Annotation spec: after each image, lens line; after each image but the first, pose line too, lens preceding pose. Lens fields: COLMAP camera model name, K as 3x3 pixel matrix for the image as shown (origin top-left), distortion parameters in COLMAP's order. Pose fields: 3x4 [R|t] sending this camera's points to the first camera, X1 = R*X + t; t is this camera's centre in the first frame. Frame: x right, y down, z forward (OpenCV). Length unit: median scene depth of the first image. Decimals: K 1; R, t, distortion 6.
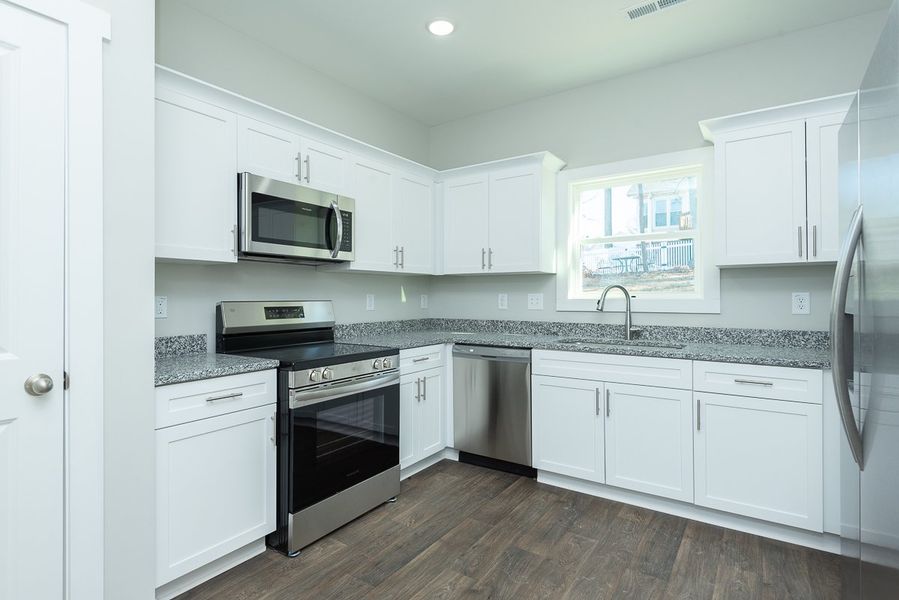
lens RADIAL K [[471.1, 0, 447.2], [0, 471.1, 293.8], [0, 0, 1]] dist [0.038544, -0.001194]
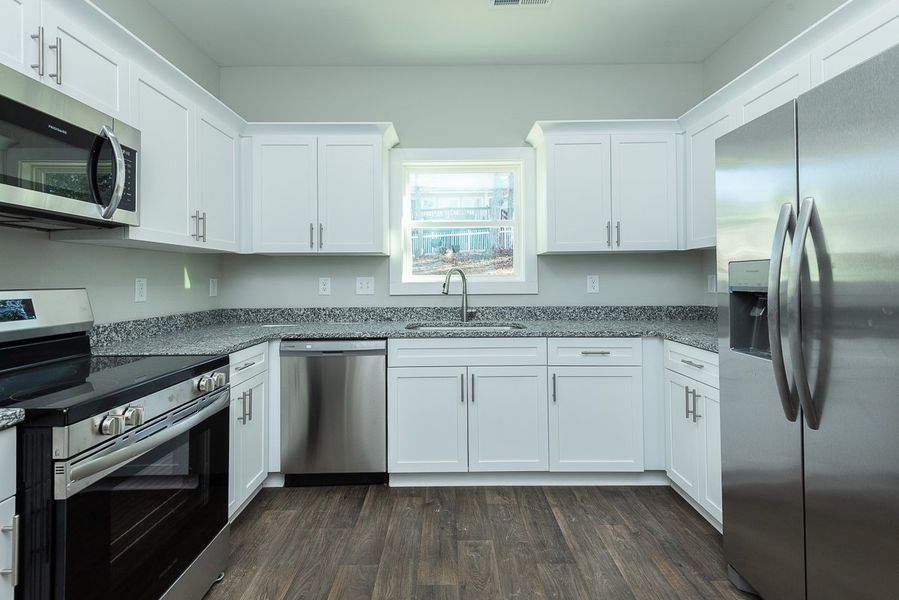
lens RADIAL K [[431.5, 0, 452.1], [0, 431.5, 272.6], [0, 0, 1]] dist [0.038108, -0.000804]
pose [[0.825502, 0.004370, 0.564382, -0.183317], [0.003172, 0.999918, -0.012381, 0.002597], [-0.564390, 0.012011, 0.825421, 0.258287]]
